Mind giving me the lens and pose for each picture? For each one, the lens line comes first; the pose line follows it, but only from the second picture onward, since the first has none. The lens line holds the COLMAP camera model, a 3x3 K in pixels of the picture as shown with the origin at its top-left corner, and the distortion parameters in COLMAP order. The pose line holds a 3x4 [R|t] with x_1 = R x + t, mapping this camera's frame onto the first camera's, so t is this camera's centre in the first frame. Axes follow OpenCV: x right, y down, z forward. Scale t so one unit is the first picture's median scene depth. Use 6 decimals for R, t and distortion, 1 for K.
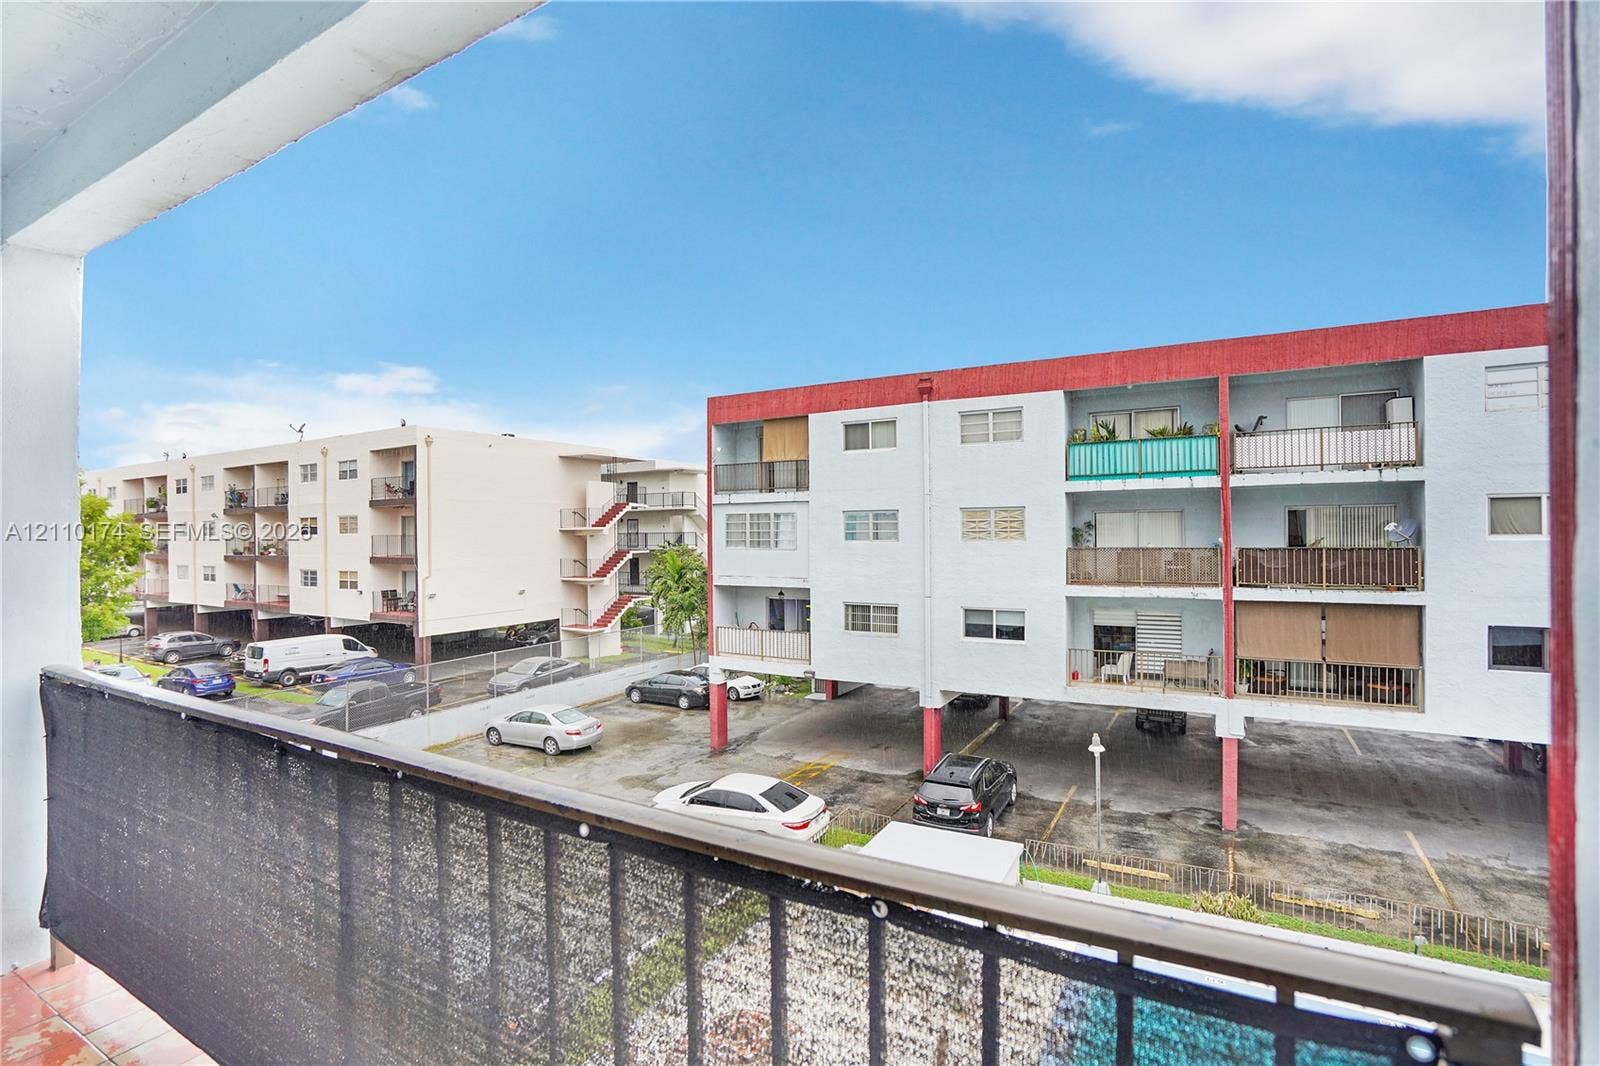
lens RADIAL K [[781.2, 0, 793.9], [0, 781.2, 533.3], [0, 0, 1]] dist [-0.036558, 0.016034]
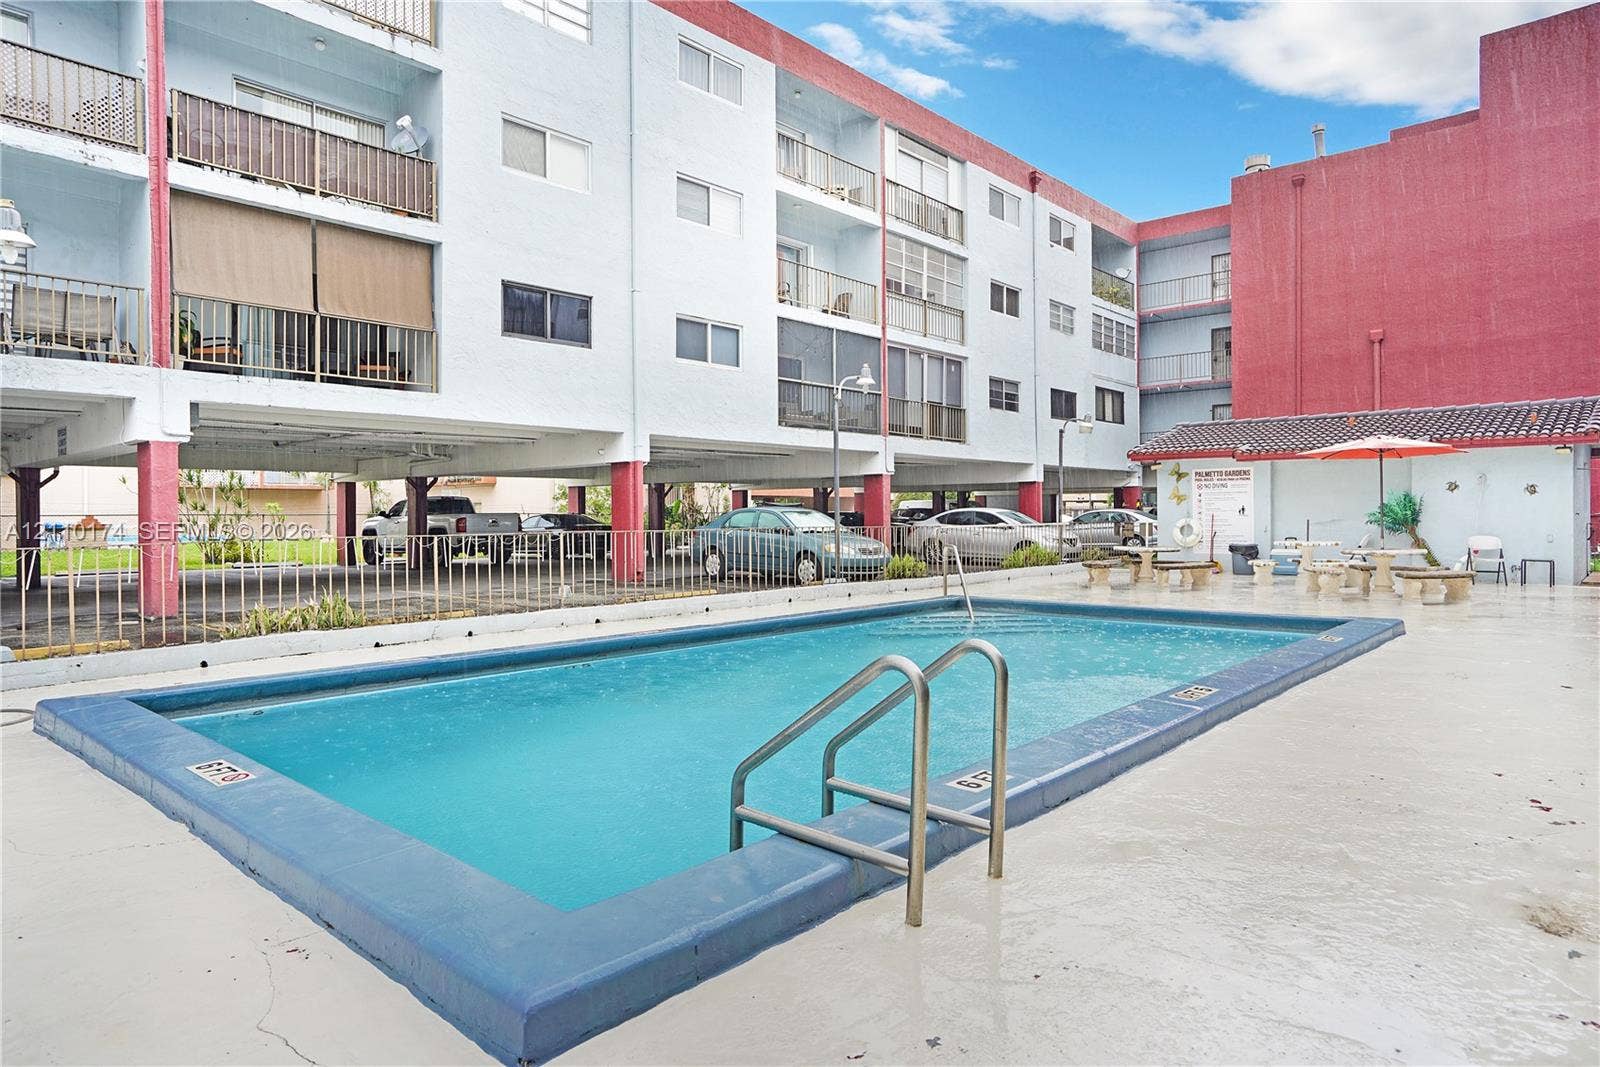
lens RADIAL K [[972.5, 0, 802.3], [0, 972.5, 520.2], [0, 0, 1]] dist [-0.005160, 0.012323]
pose [[0.203179, 0.019497, 0.978948, -0.000626], [0.012021, 0.999677, -0.022405, 0.339573], [-0.979068, 0.016320, 0.202879, 0.432140]]
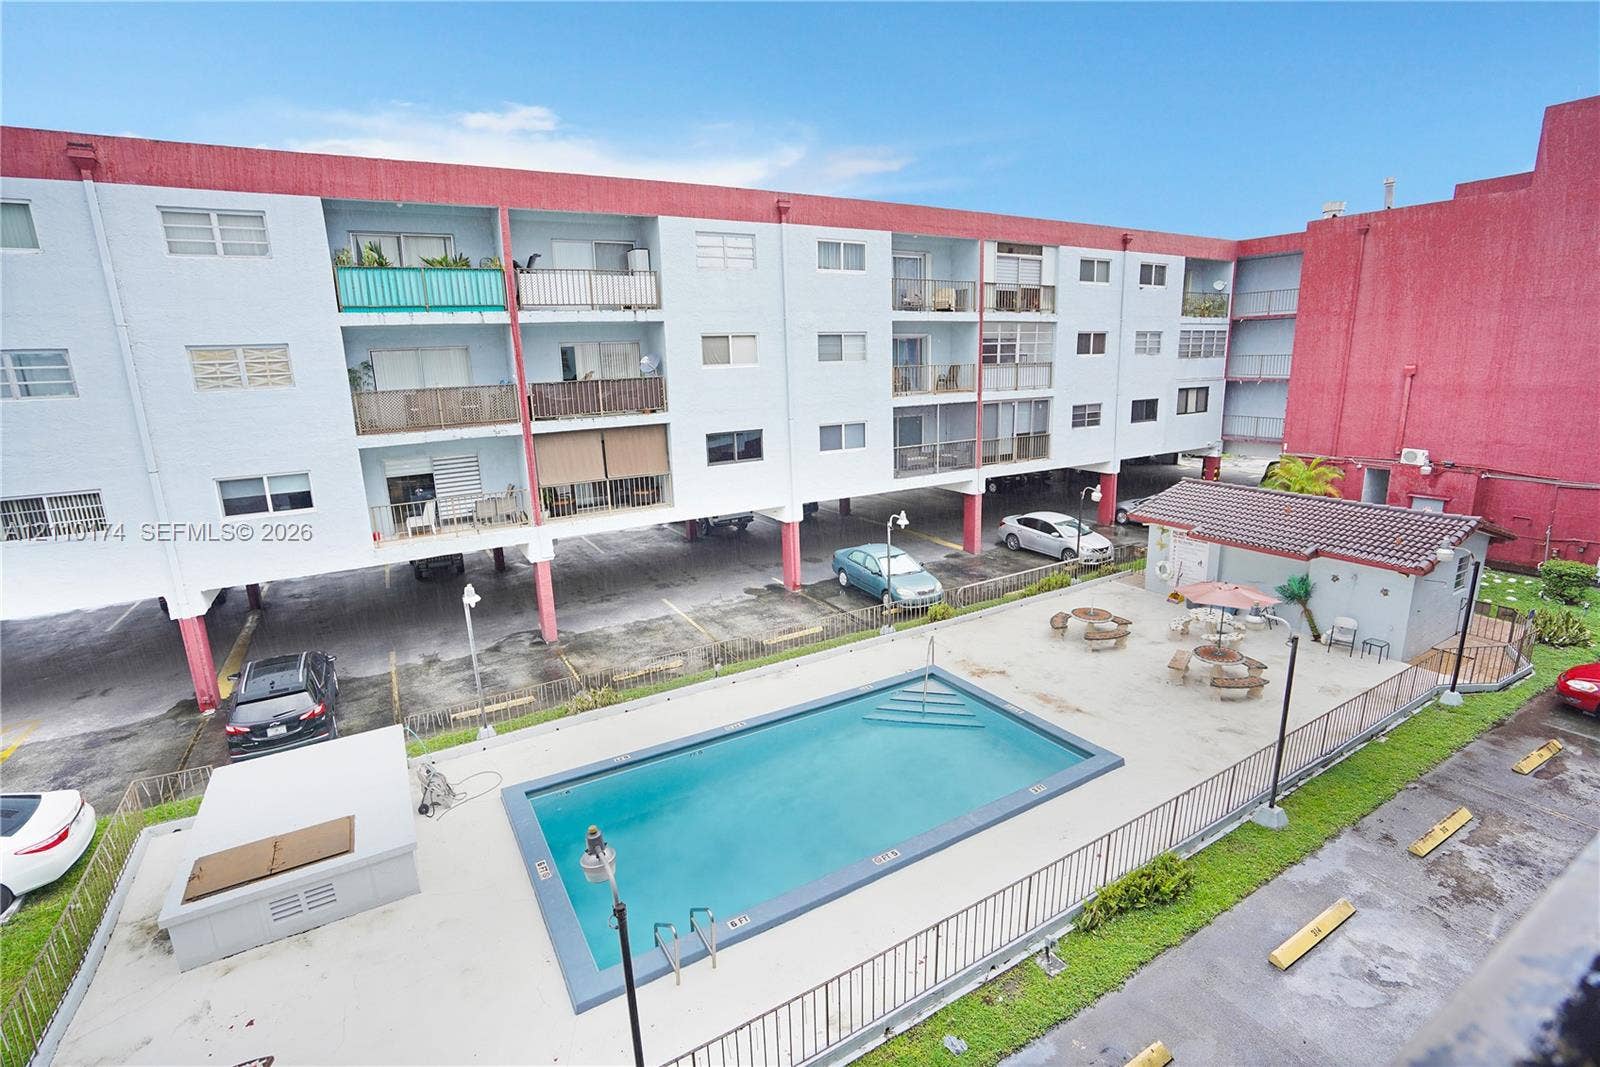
lens RADIAL K [[764.8, 0, 805.5], [0, 764.8, 538.1], [0, 0, 1]] dist [-0.049395, 0.018038]
pose [[0.486594, -0.205328, 0.849157, -0.158175], [0.028426, 0.975195, 0.219516, 0.008083], [-0.873166, -0.082677, 0.480360, 0.163740]]
